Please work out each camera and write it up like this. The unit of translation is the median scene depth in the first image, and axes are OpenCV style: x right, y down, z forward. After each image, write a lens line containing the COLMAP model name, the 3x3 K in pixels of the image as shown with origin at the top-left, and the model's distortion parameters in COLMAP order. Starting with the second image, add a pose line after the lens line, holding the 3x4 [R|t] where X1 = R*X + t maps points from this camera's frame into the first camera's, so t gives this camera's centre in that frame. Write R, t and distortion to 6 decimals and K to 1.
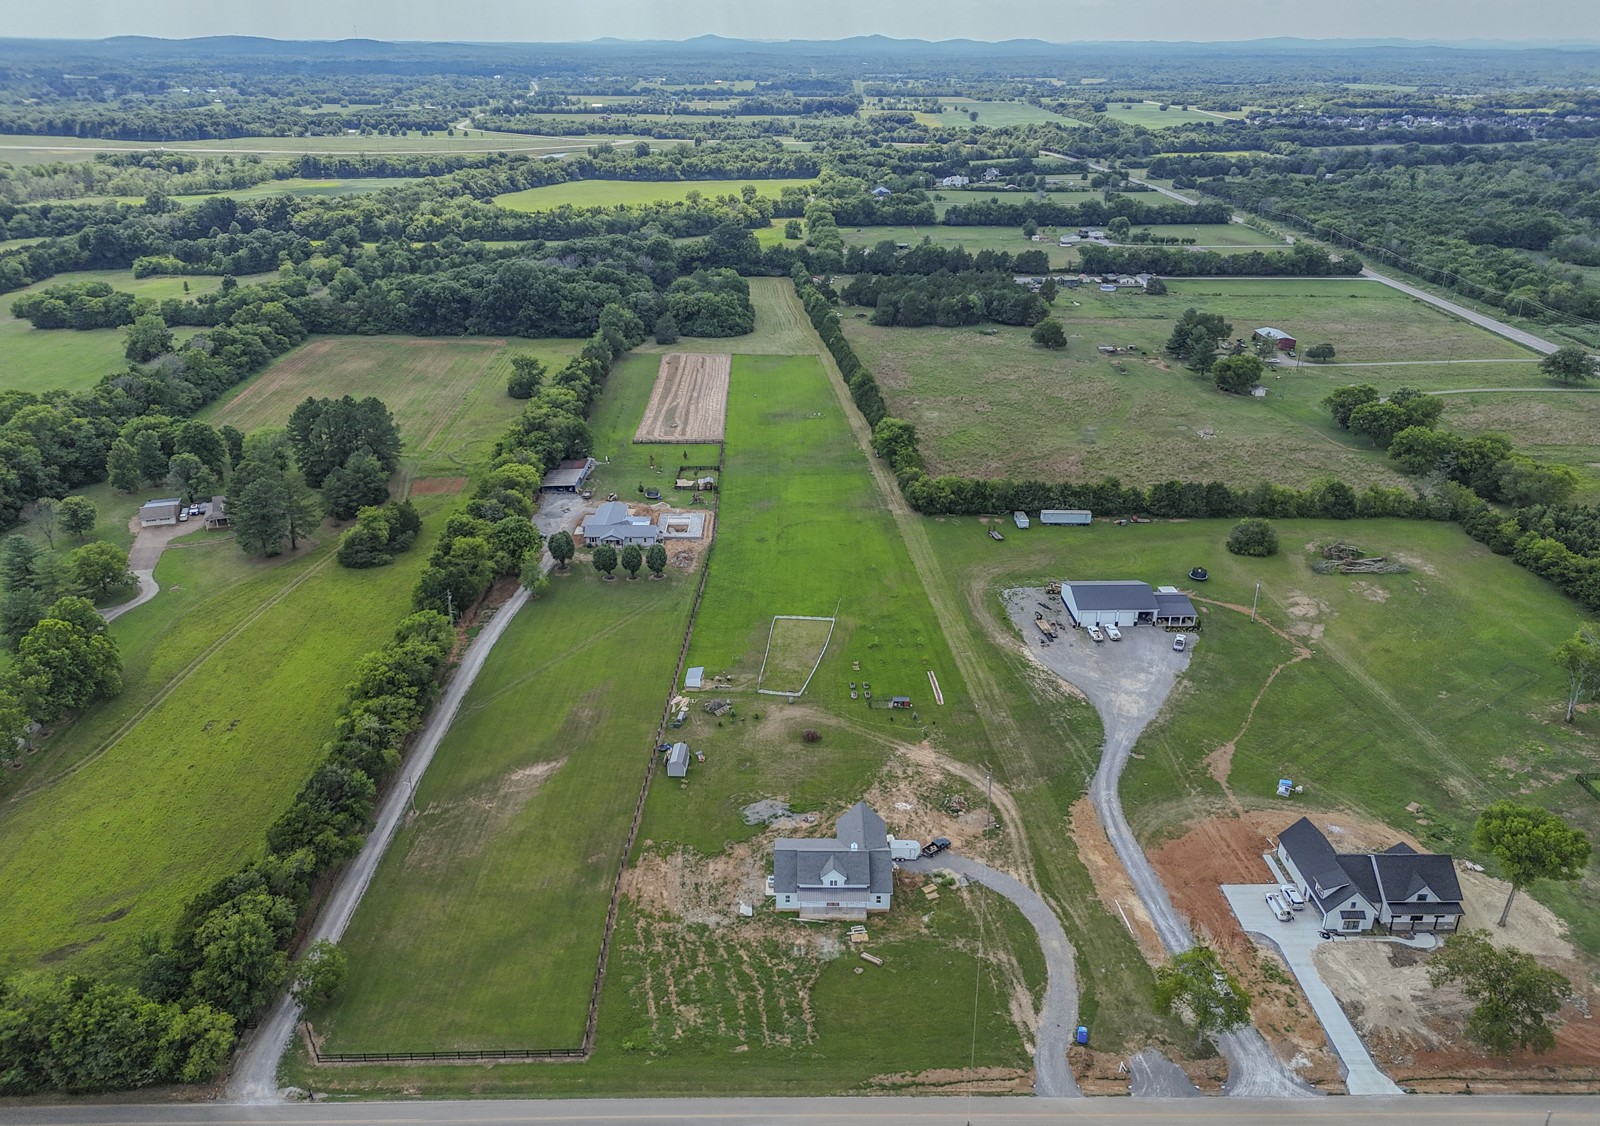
lens RADIAL K [[1168.8, 0, 797.9], [0, 1168.8, 555.6], [0, 0, 1]] dist [0.065880, -0.057586]
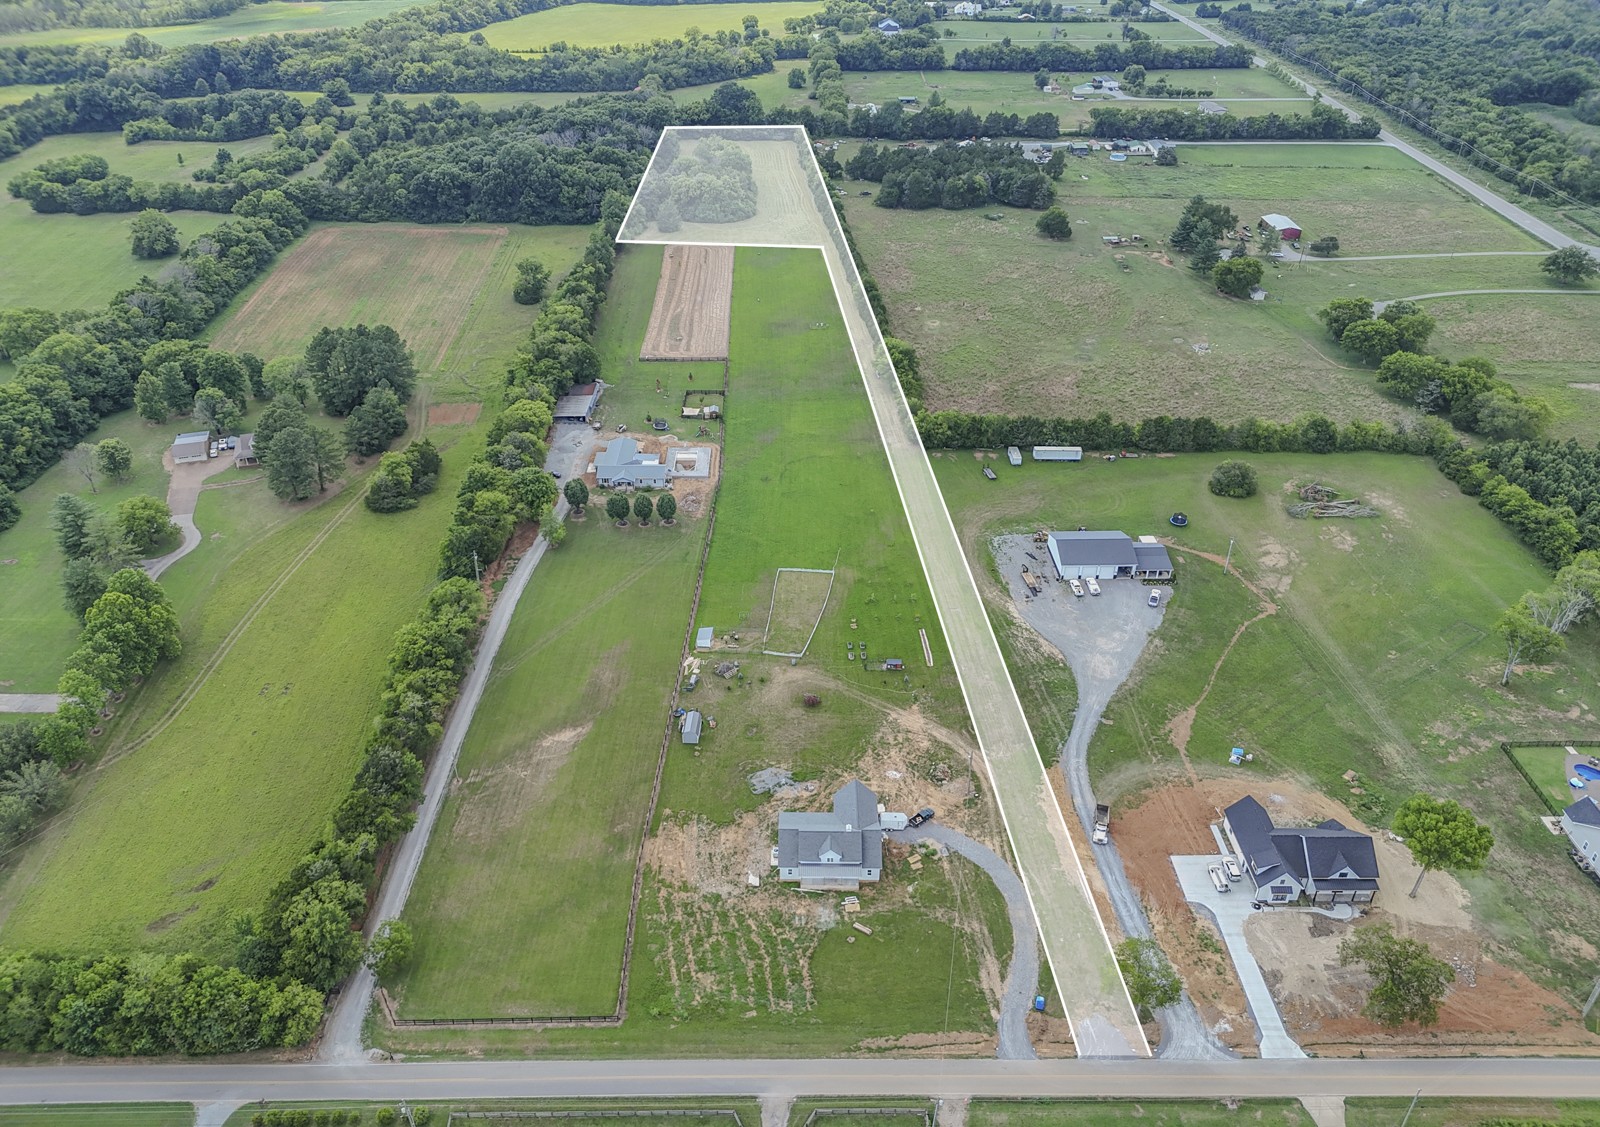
lens RADIAL K [[1168.8, 0, 797.5], [0, 1168.8, 555.1], [0, 0, 1]] dist [0.065880, -0.057586]
pose [[0.999991, 0.003761, -0.001795, -0.000547], [-0.003432, 0.987561, 0.157198, -0.155505], [0.002364, -0.157190, 0.987565, -0.065806]]
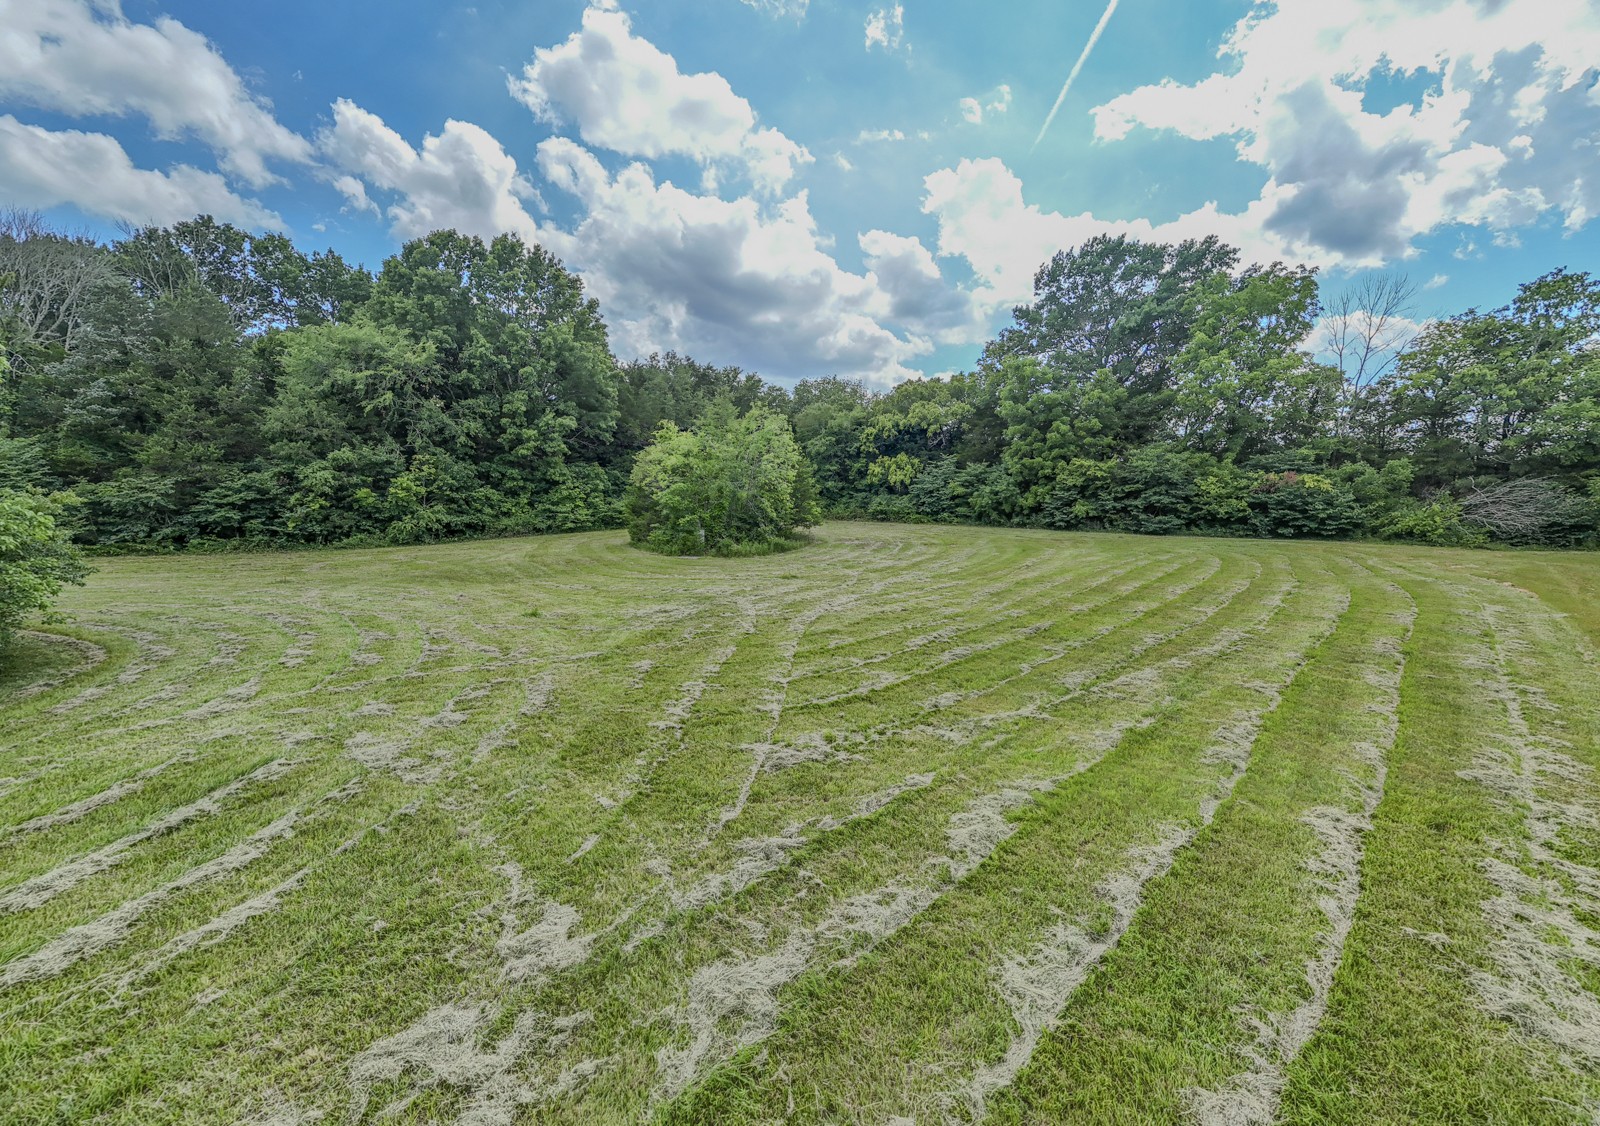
lens RADIAL K [[647.2, 0, 800.5], [0, 647.2, 564.7], [0, 0, 1]] dist [0.008793, 0.000278]
pose [[0.668674, 0.056680, -0.741393, -0.045084], [-0.276280, 0.944645, -0.176962, -0.626032], [0.690322, 0.323162, 0.647319, 2.763467]]
